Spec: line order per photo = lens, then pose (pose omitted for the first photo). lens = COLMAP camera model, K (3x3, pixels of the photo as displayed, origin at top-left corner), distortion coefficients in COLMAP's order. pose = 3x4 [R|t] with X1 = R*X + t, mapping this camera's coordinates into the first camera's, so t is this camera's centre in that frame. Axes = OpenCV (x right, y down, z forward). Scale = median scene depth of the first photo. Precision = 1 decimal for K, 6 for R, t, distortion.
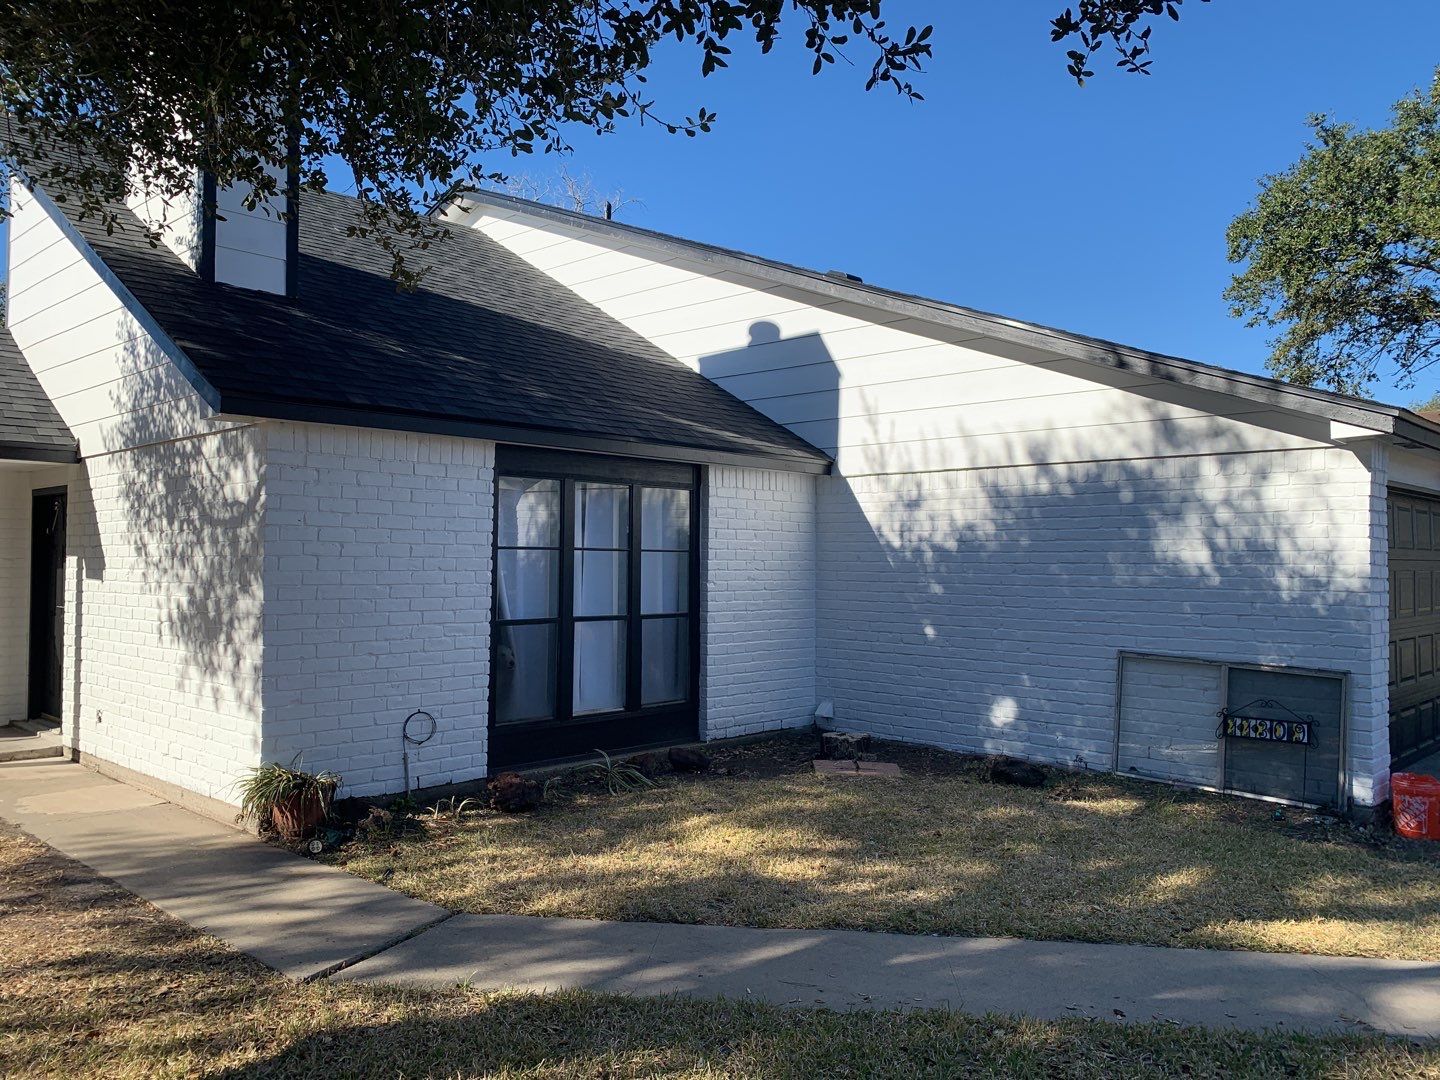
lens RADIAL K [[1039.1, 0, 720.0], [0, 1039.1, 540.0], [0, 0, 1]] dist [0.060317, -0.002828]
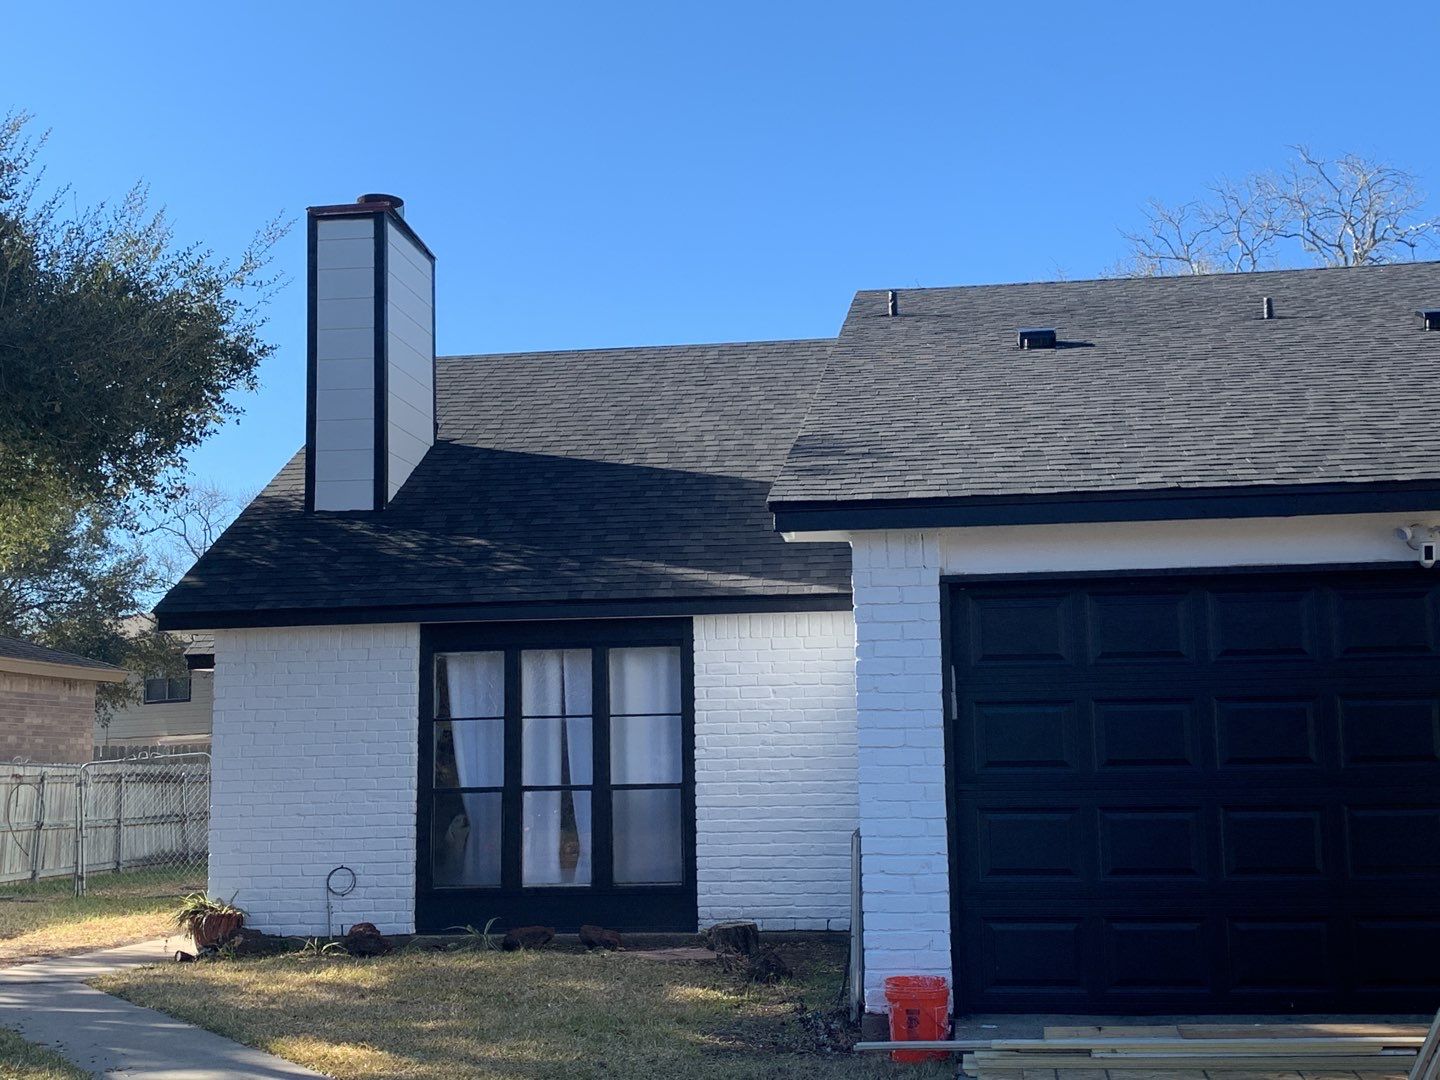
lens RADIAL K [[1718.6, 0, 720.0], [0, 1718.6, 540.0], [0, 0, 1]] dist [0.145754, 0.029013]
pose [[0.621835, -0.112153, -0.775076, 1.298696], [0.041232, 0.993008, -0.110609, 0.030654], [0.782062, 0.036823, 0.622112, 0.104276]]
